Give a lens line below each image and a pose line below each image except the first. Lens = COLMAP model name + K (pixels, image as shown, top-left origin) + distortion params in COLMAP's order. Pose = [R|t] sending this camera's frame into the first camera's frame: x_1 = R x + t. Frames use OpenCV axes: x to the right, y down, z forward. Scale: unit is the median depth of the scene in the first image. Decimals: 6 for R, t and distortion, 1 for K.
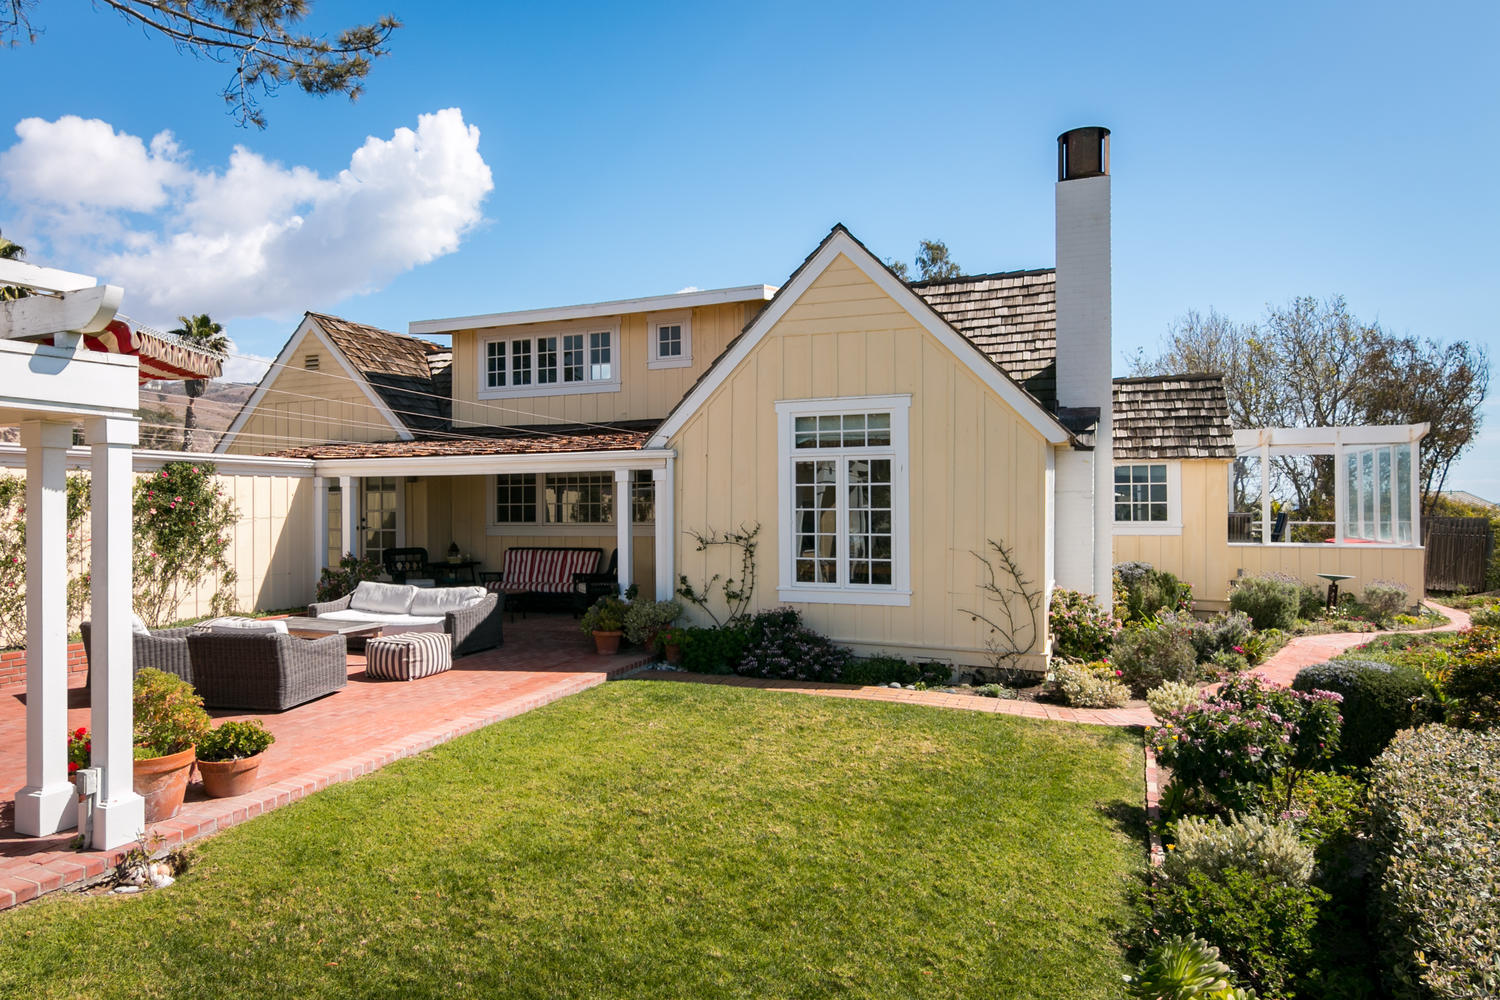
lens RADIAL K [[836.1, 0, 708.3], [0, 836.1, 485.3], [0, 0, 1]] dist [0.006778, -0.001322]
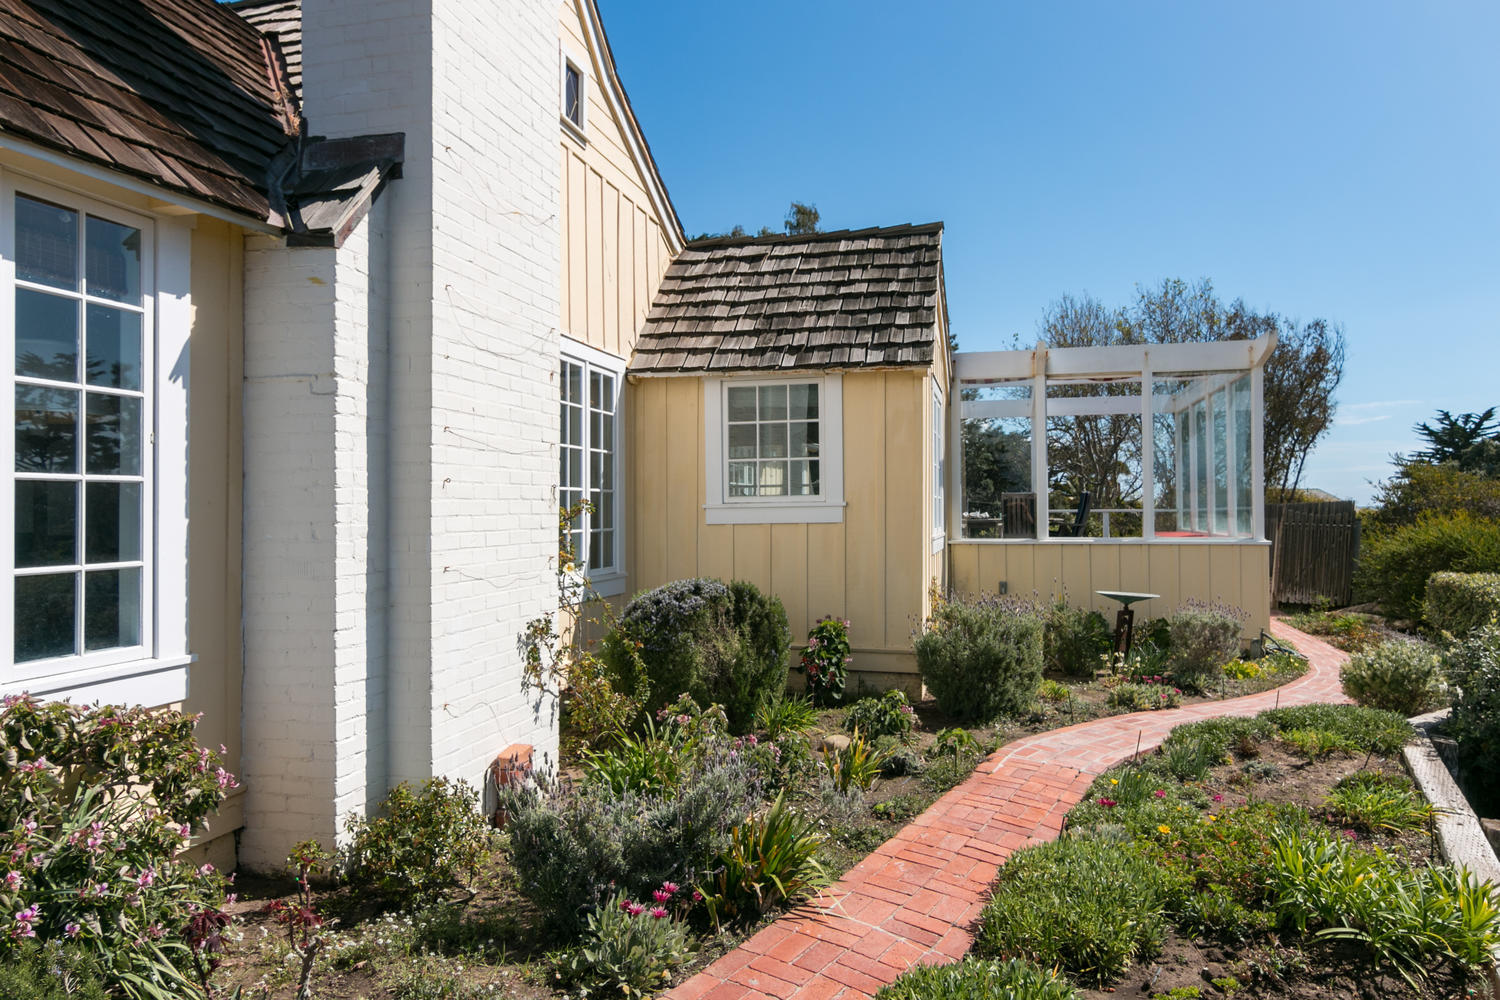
lens RADIAL K [[889.0, 0, 755.8], [0, 889.0, 490.2], [0, 0, 1]] dist [-0.000917, -0.001175]
pose [[0.985788, -0.000229, 0.167996, 0.414359], [-0.000438, 0.999992, 0.003933, 0.037140], [-0.167995, -0.003951, 0.985780, 0.471208]]
